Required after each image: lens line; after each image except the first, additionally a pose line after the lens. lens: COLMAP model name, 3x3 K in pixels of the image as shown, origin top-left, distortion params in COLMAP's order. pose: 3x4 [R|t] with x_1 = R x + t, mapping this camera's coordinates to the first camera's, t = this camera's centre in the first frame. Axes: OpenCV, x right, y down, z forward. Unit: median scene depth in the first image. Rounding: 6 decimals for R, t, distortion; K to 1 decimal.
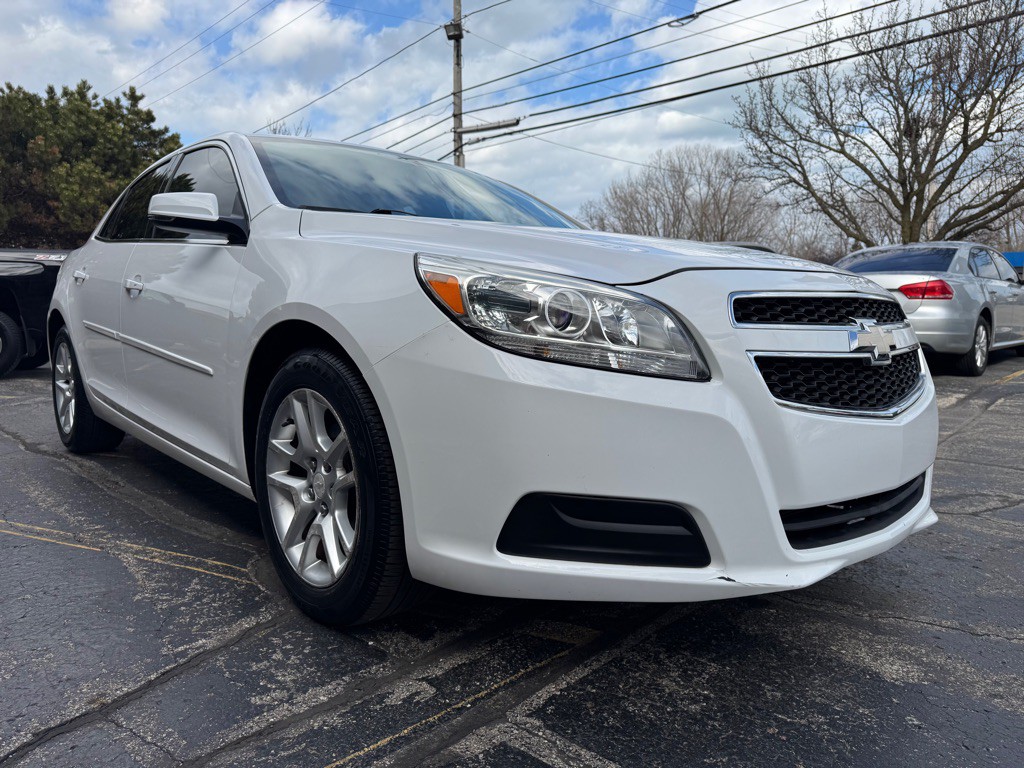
lens RADIAL K [[725.6, 0, 513.3], [0, 725.6, 385.9], [0, 0, 1]] dist [0.025546, -0.033738]
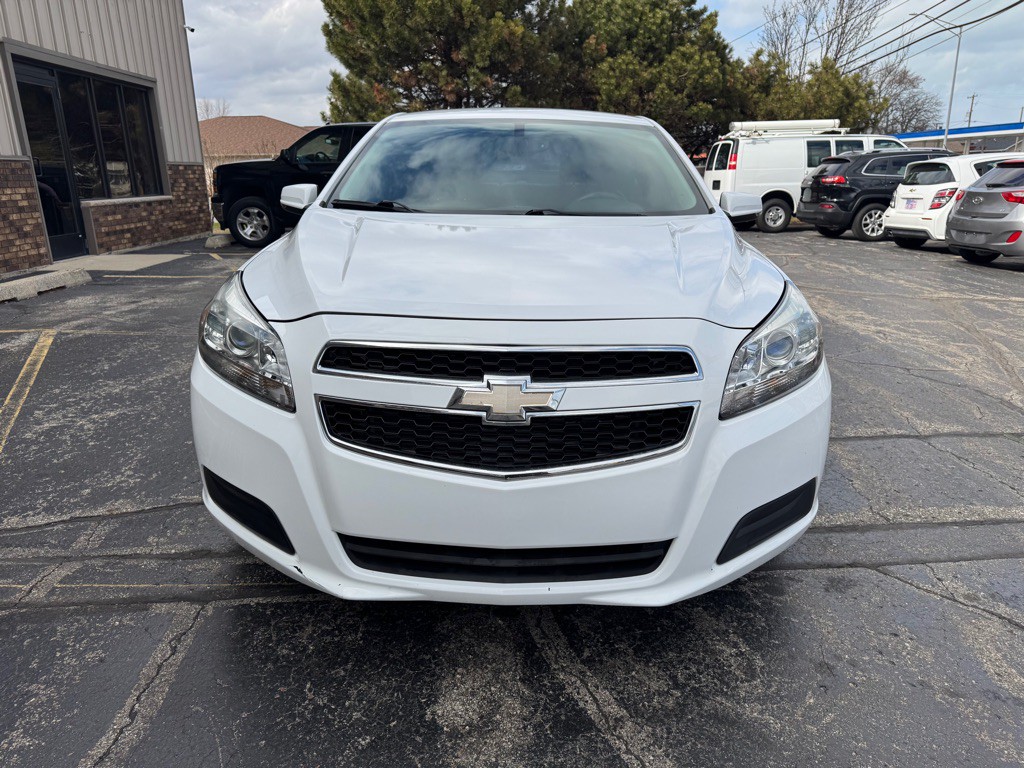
lens RADIAL K [[725.6, 0, 516.8], [0, 725.6, 381.4], [0, 0, 1]] dist [0.025546, -0.033738]
pose [[0.738697, 0.183863, -0.648477, 0.983644], [-0.073251, 0.978277, 0.193929, -0.238140], [0.670046, -0.095753, 0.736118, 0.266564]]
